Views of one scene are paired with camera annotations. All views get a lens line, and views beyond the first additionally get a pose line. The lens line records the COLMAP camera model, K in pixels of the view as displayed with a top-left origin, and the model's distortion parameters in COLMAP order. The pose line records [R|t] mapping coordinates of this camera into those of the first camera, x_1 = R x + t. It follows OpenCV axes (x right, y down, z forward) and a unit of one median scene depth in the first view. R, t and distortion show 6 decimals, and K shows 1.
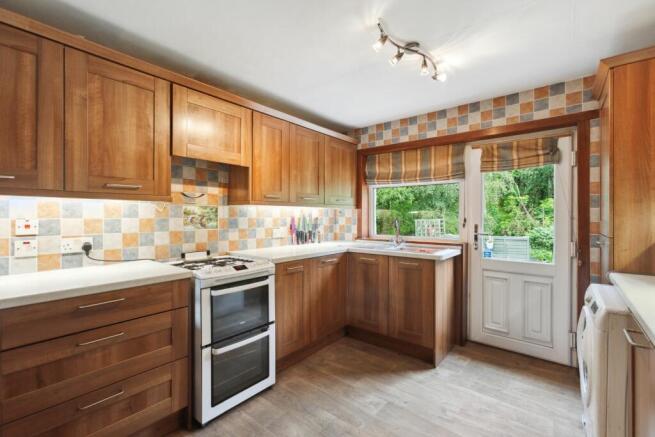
lens RADIAL K [[296.6, 0, 326.4], [0, 296.6, 216.1], [0, 0, 1]] dist [0.001410, 0.000720]
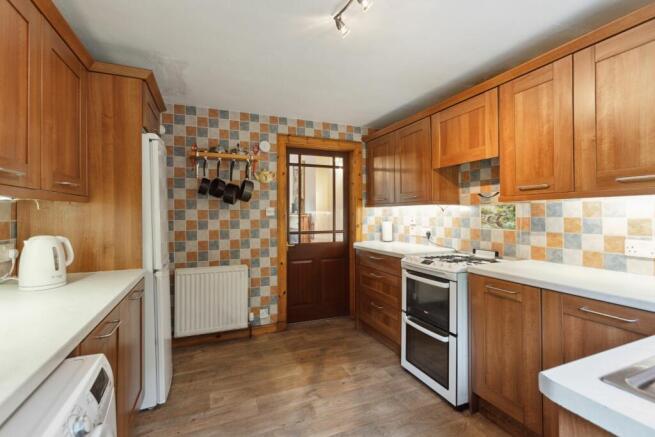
lens RADIAL K [[296.6, 0, 326.1], [0, 296.6, 216.6], [0, 0, 1]] dist [0.001410, 0.000720]
pose [[-0.467788, 0.002386, -0.883837, 0.718496], [0.000102, 0.999996, 0.002645, 0.001730], [0.883841, 0.001147, -0.467787, 0.988808]]
